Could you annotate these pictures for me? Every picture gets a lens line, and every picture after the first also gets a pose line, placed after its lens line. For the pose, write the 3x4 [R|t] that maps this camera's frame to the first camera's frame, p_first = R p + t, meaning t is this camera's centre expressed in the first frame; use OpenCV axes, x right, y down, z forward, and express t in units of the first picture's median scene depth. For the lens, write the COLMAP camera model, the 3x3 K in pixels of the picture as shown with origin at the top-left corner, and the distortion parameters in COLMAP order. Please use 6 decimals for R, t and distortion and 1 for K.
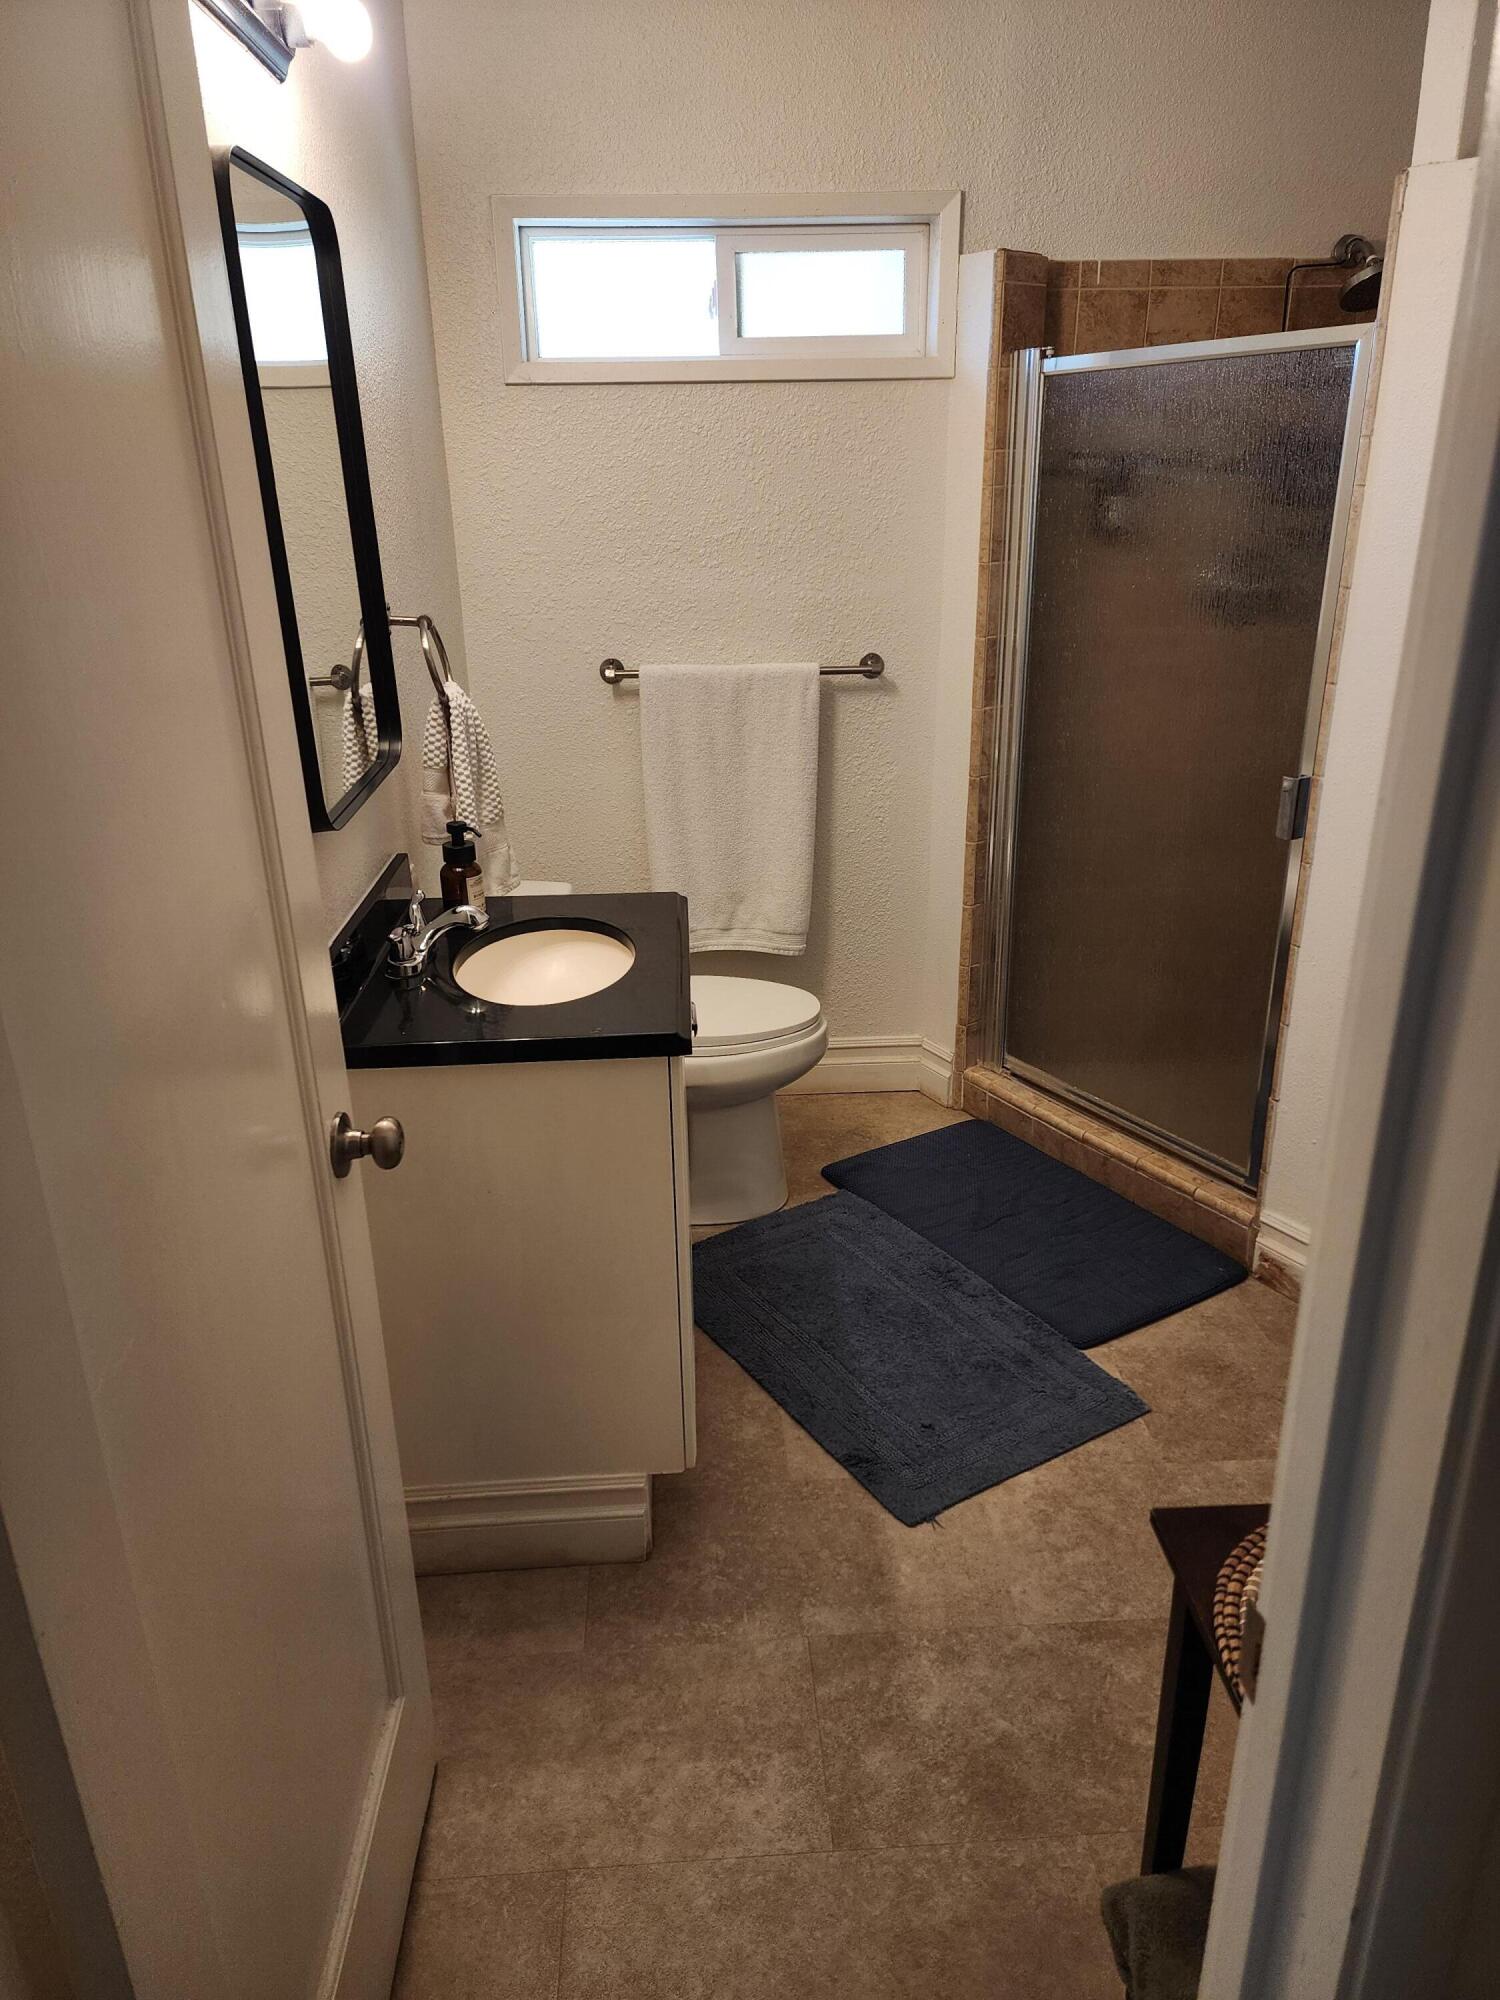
lens RADIAL K [[1344.1, 0, 750.0], [0, 1344.1, 1000.0], [0, 0, 1]] dist [0.063066, -0.061029]
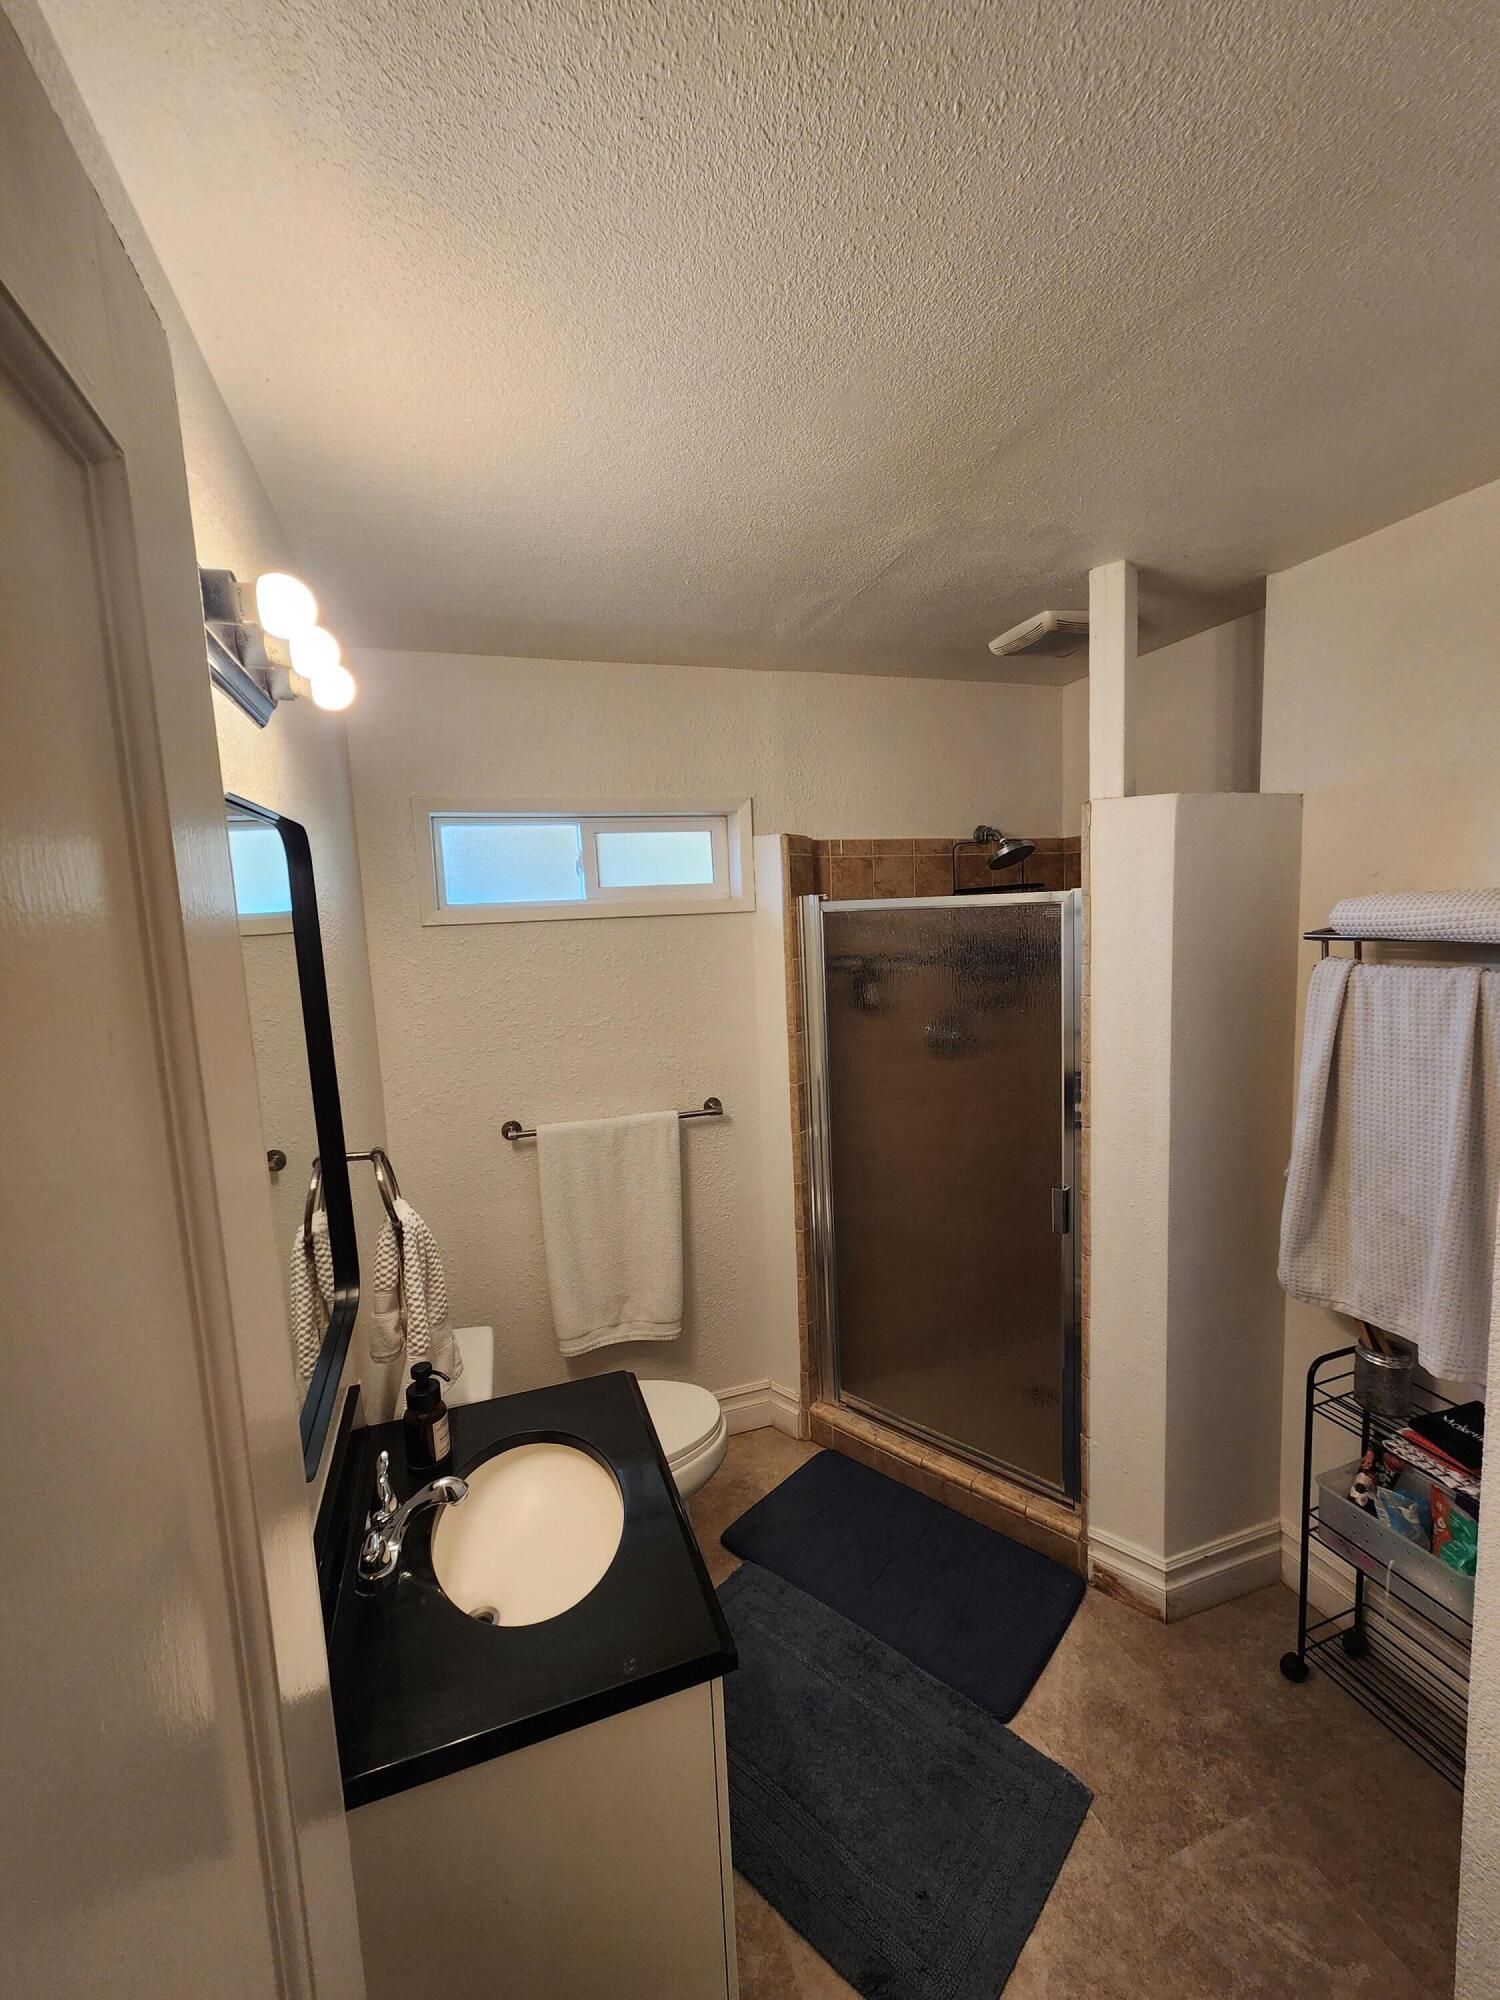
lens RADIAL K [[825.9, 0, 755.5], [0, 825.9, 1001.9], [0, 0, 1]] dist [0.002544, 0.000166]
pose [[0.959244, -0.055205, 0.277135, -0.099627], [0.125104, 0.962347, -0.241323, -0.157815], [-0.253378, 0.266158, 0.930032, 0.215749]]
